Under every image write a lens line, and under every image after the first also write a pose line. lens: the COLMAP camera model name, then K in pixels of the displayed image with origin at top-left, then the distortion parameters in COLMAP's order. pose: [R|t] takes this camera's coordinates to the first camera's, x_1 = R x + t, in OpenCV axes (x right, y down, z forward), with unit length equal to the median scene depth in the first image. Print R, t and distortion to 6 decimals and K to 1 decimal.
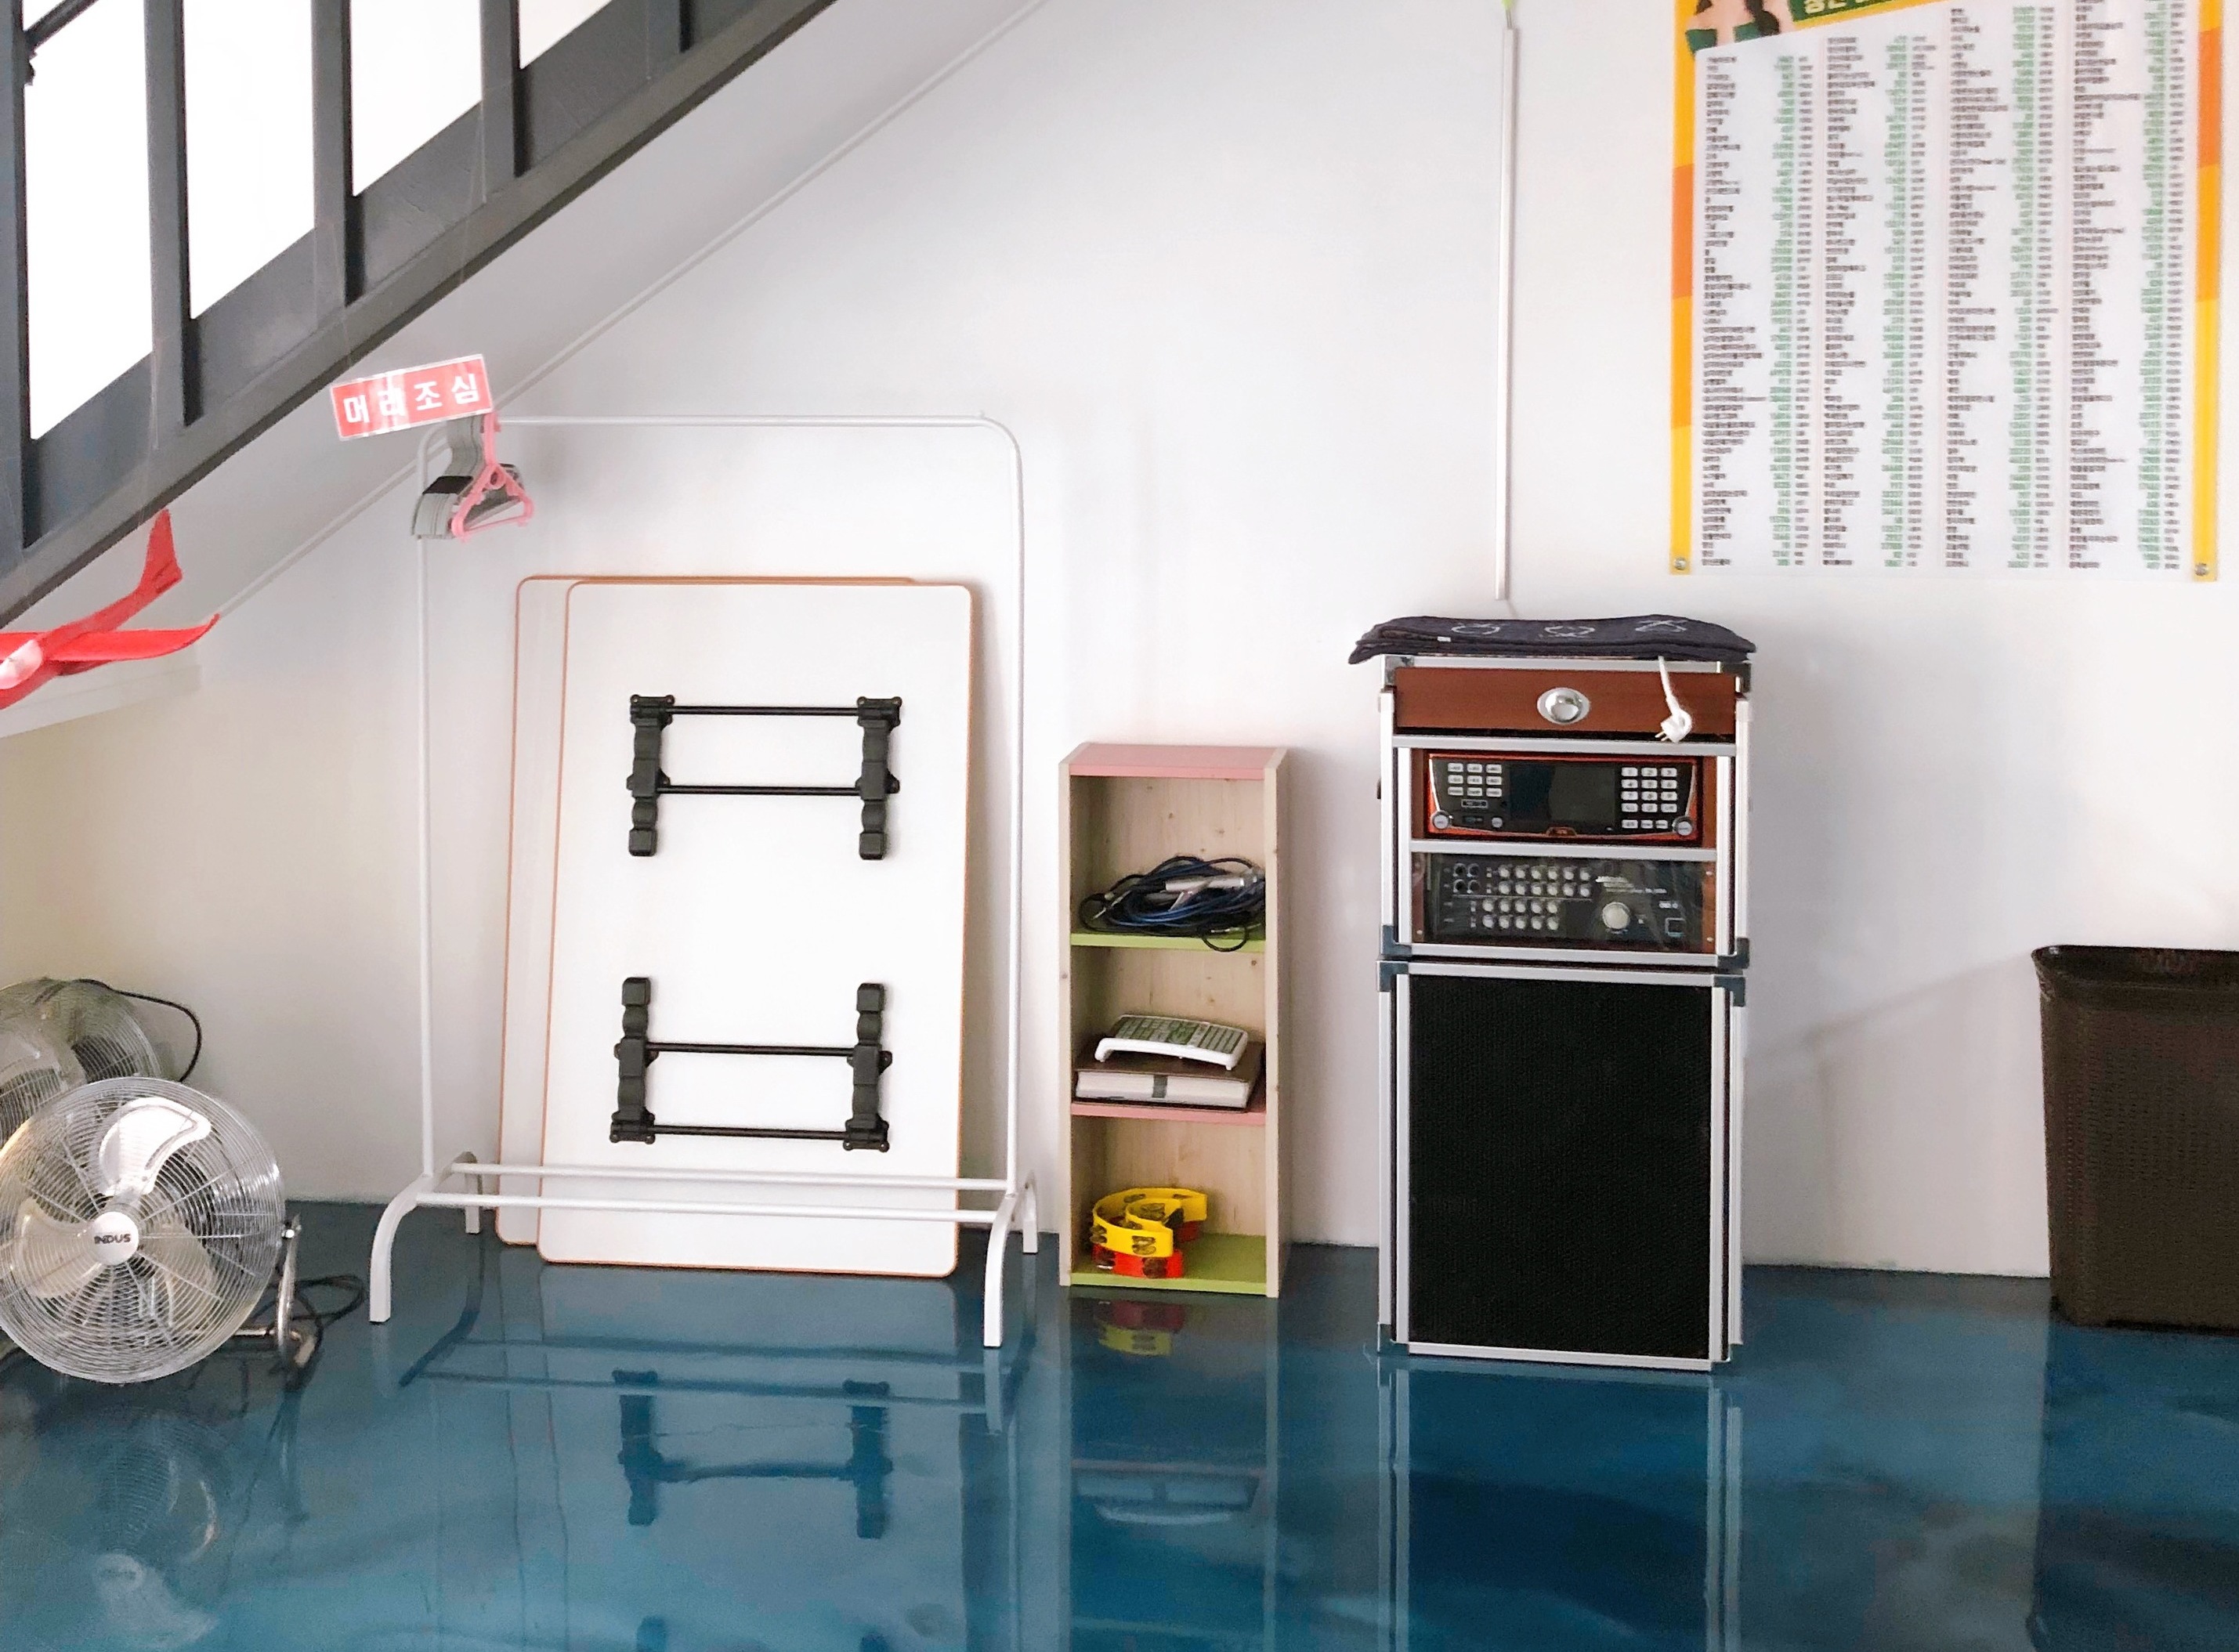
lens RADIAL K [[2565.0, 0, 1123.9], [0, 2565.0, 473.3], [0, 0, 1]] dist [0.132897, -0.308089]
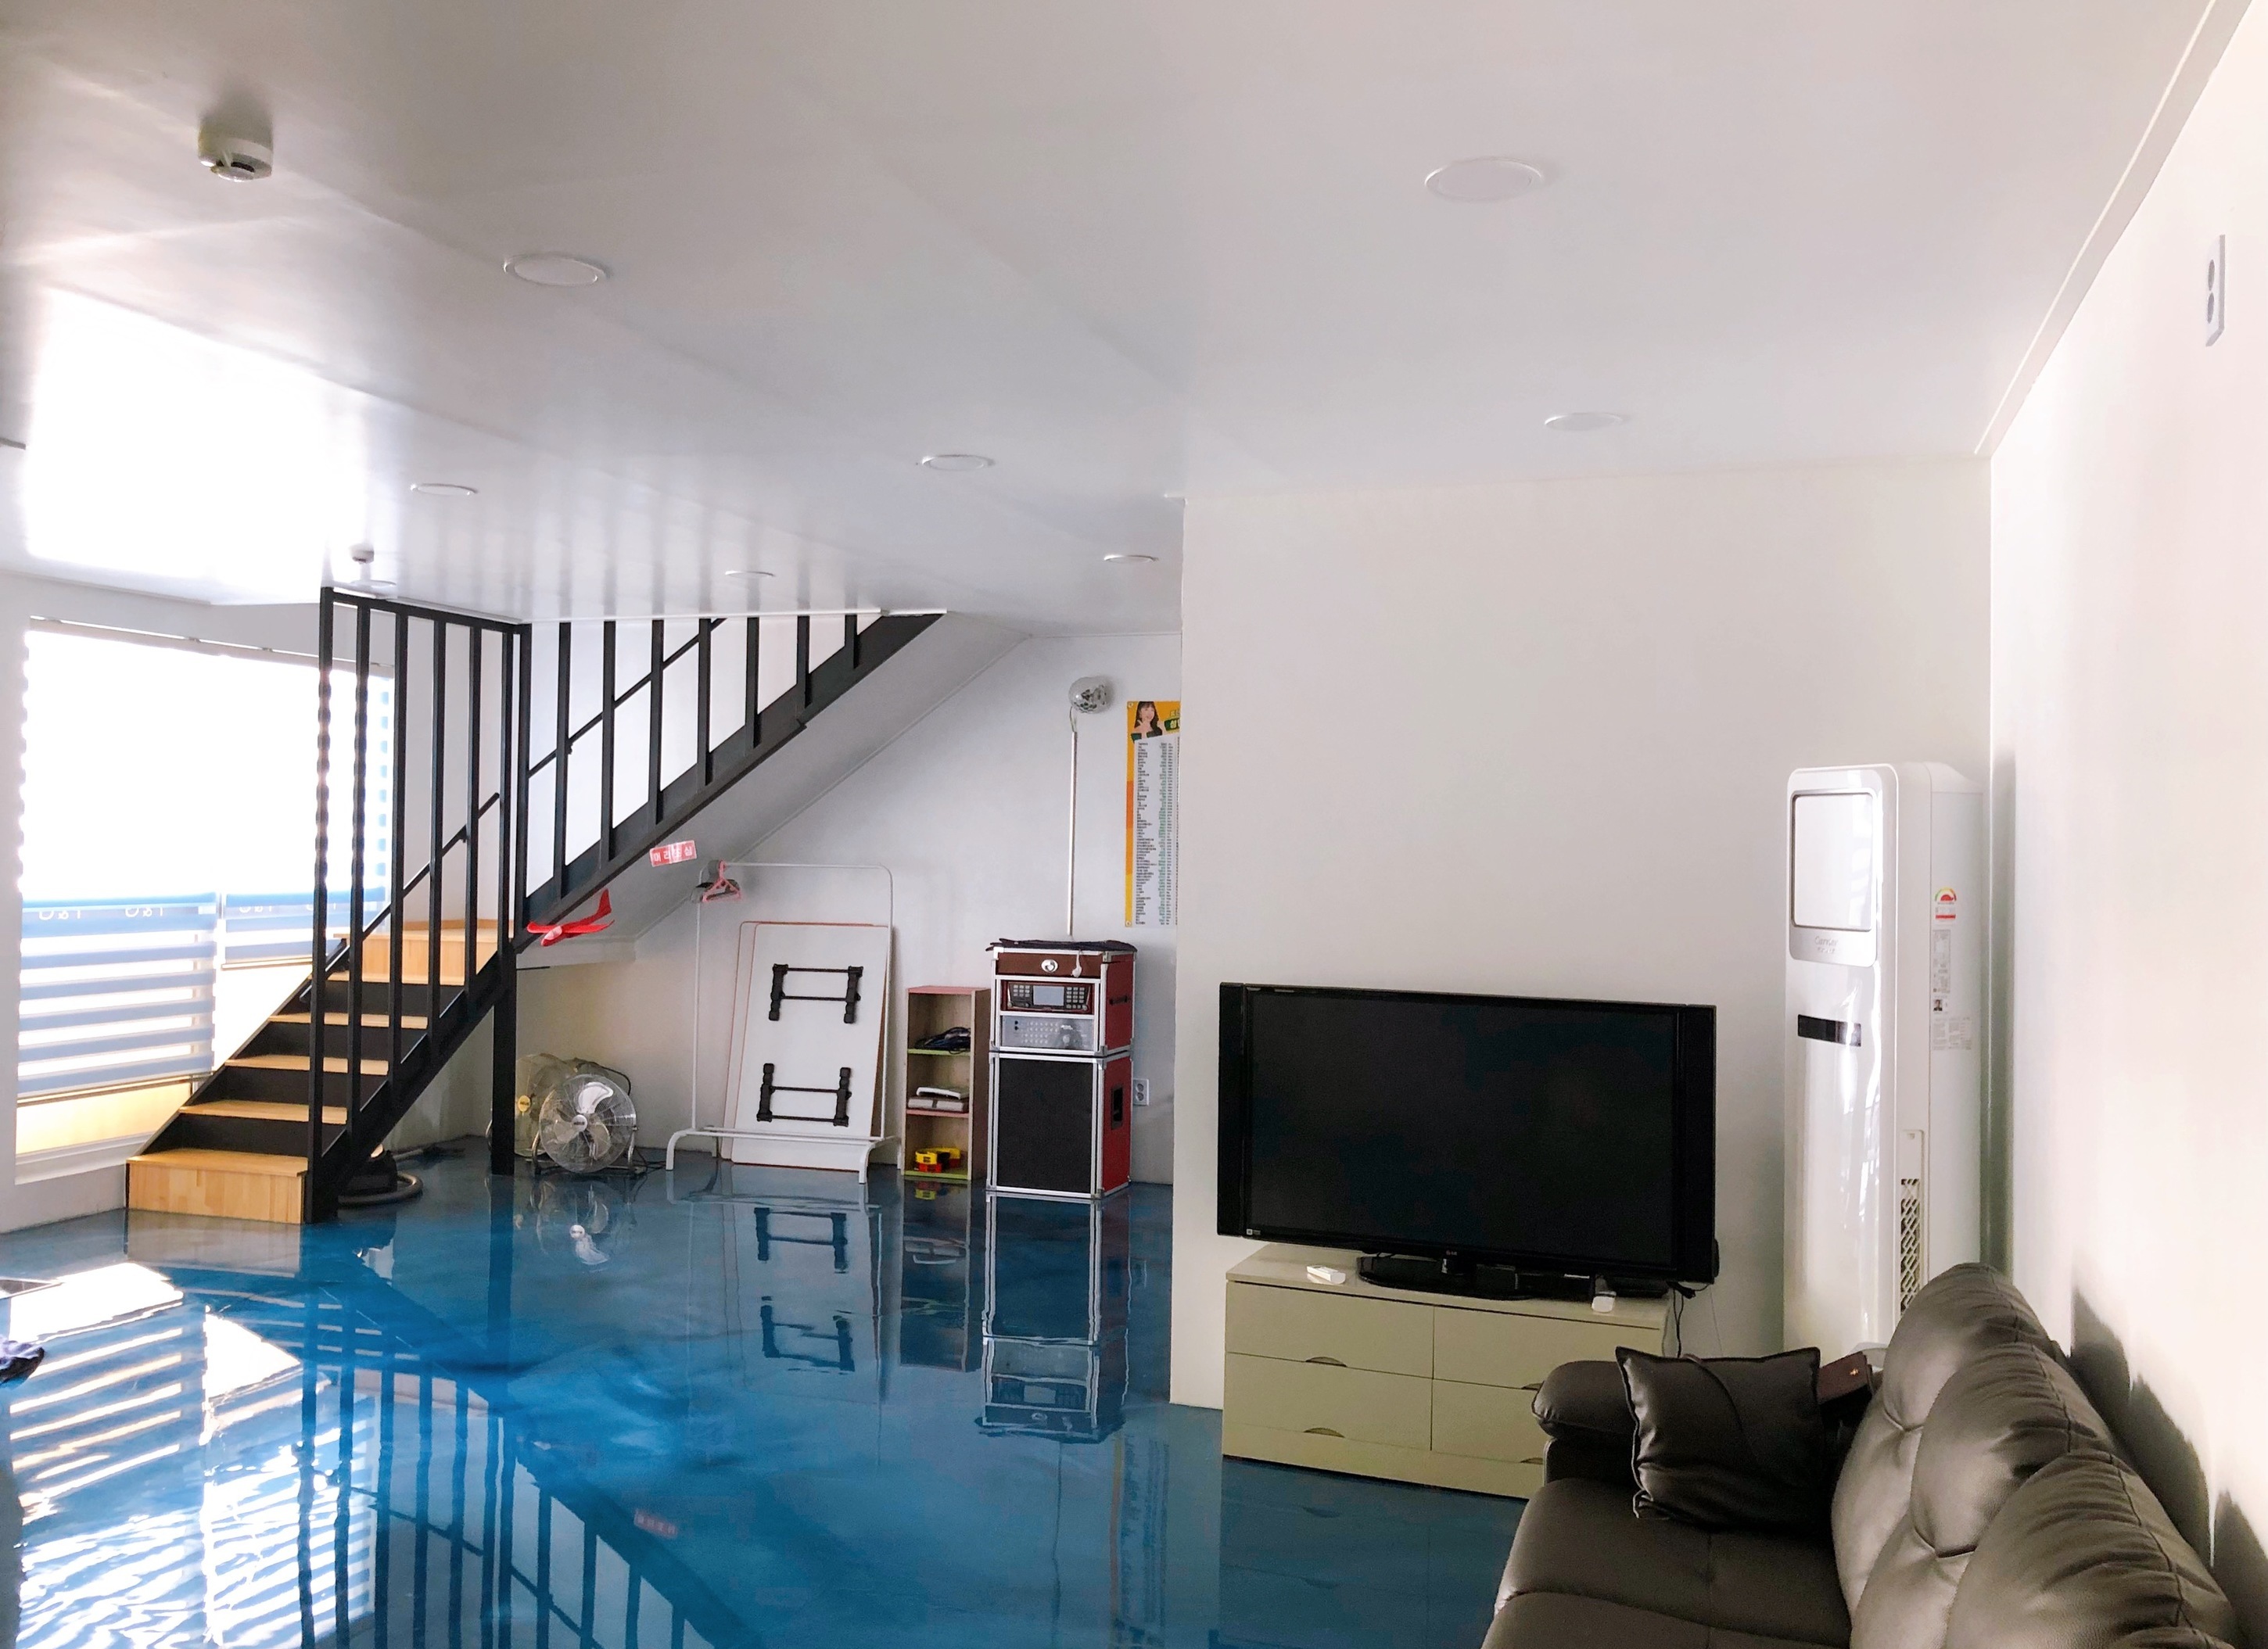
lens RADIAL K [[1904.5, 0, 1136.1], [0, 1904.5, 795.0], [0, 0, 1]] dist [0.101604, -0.161730]
pose [[0.981717, 0.012521, -0.189933, 0.620708], [-0.027804, 0.996564, -0.078016, 0.057687], [0.188303, 0.081871, 0.978692, -1.028387]]
